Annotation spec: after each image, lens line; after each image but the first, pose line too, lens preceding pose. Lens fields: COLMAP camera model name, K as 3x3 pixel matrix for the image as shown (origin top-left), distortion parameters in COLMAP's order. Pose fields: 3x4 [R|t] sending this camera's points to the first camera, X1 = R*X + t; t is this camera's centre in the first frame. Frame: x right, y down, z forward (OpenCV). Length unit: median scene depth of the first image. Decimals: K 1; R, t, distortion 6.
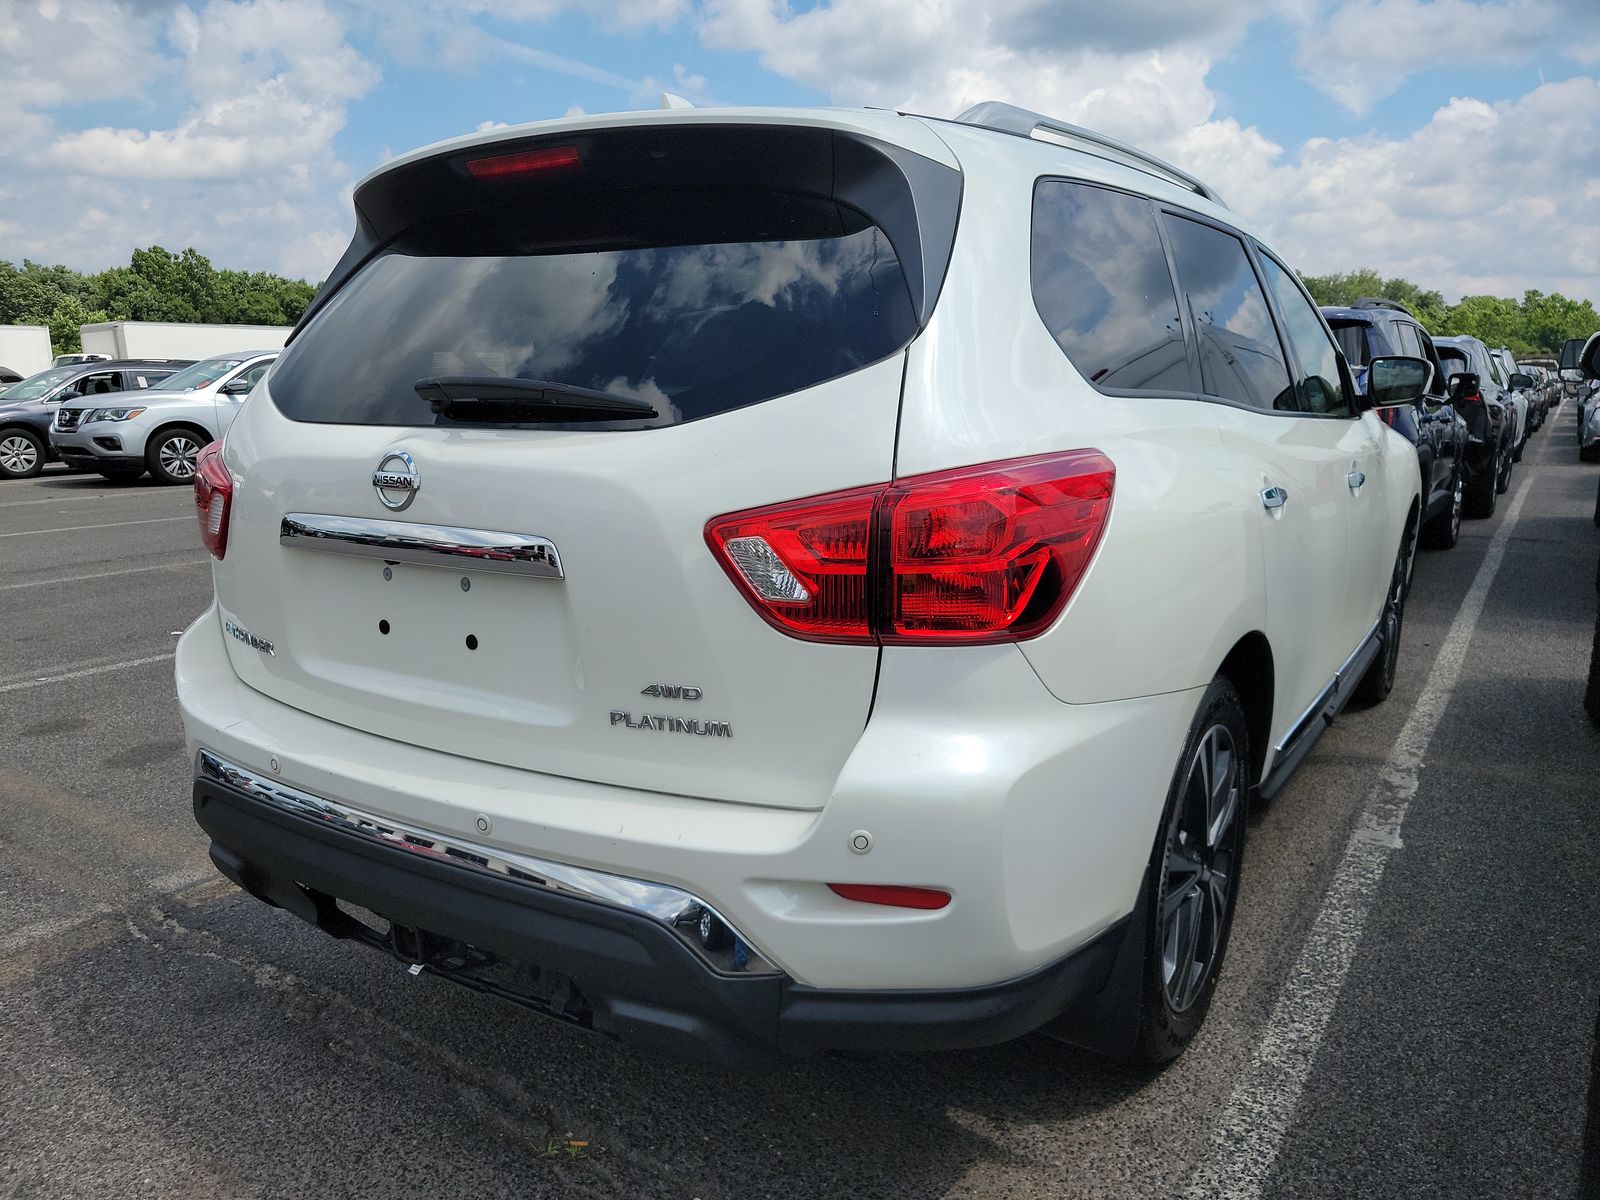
lens RADIAL K [[1158.5, 0, 800.0], [0, 1158.5, 600.0], [0, 0, 1]] dist [-0.005029, -0.000639]
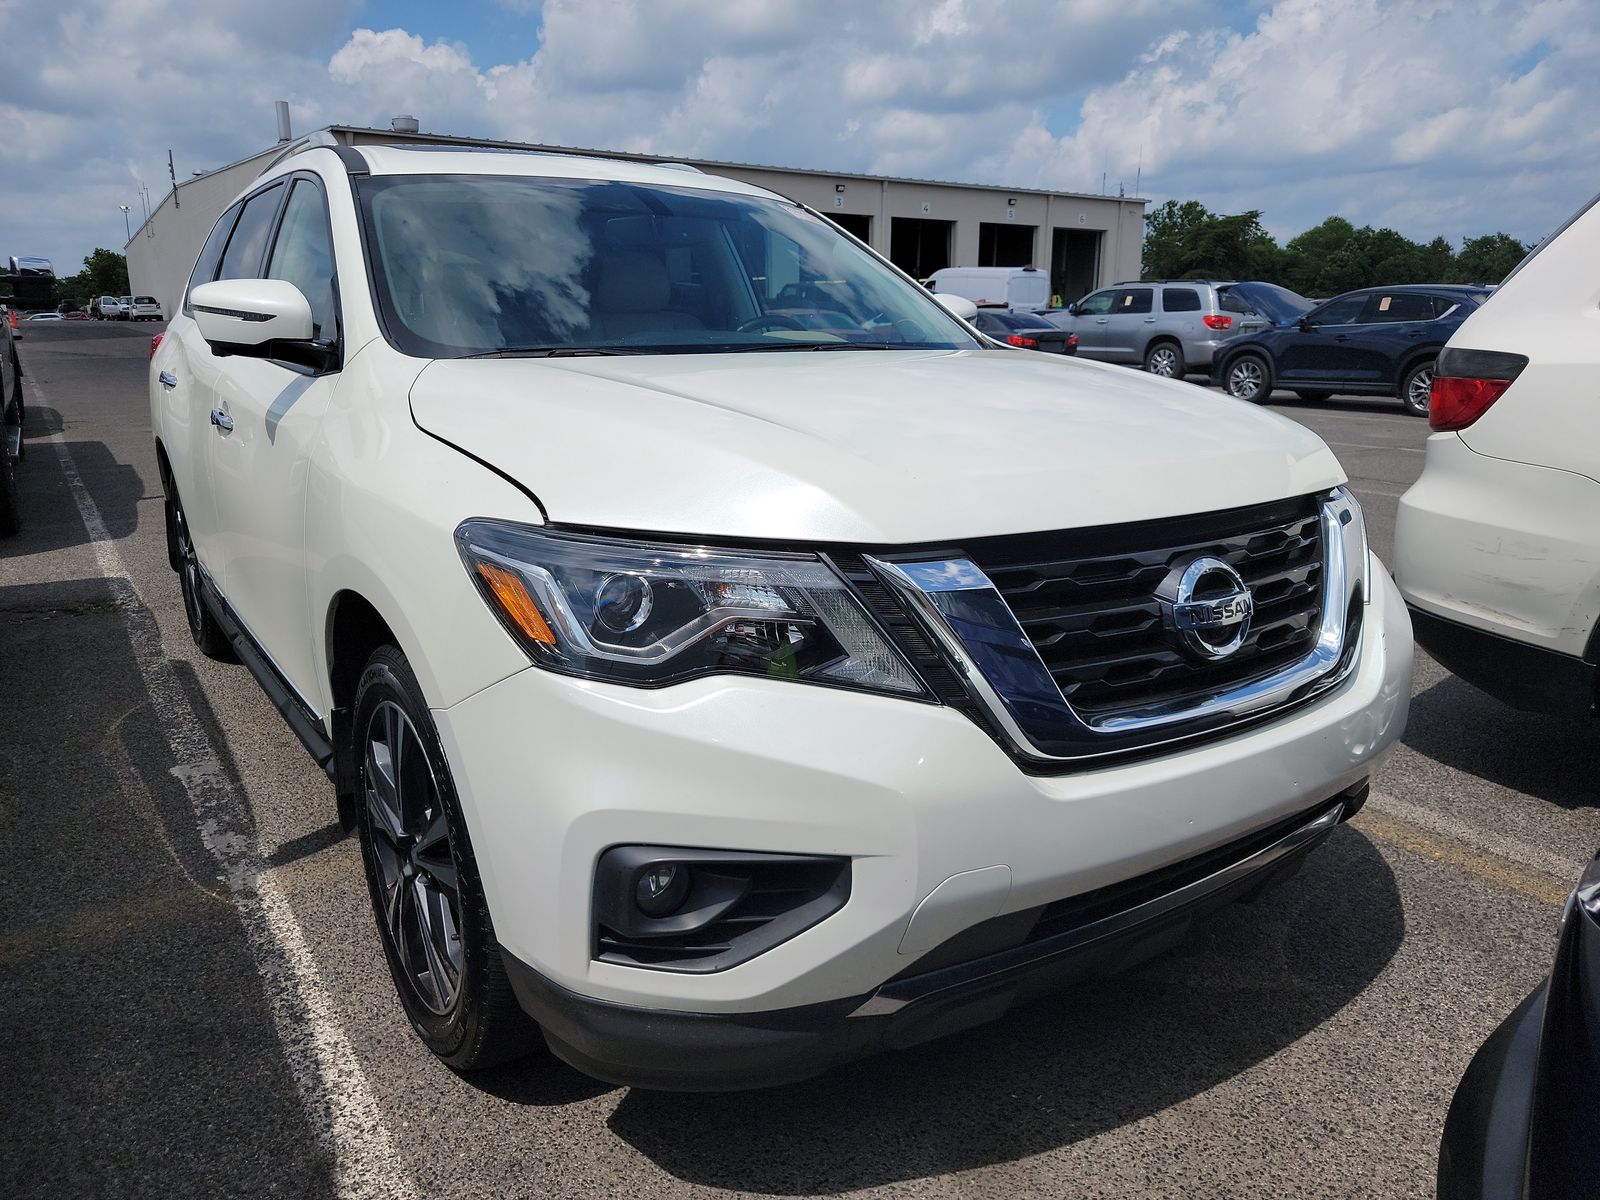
lens RADIAL K [[1158.5, 0, 796.3], [0, 1158.5, 618.2], [0, 0, 1]] dist [-0.001951, -0.002976]
pose [[-0.398376, 0.228558, -0.888289, 1.042987], [-0.171418, 0.932840, 0.316898, -0.294613], [0.901062, 0.278514, -0.332442, 1.594084]]
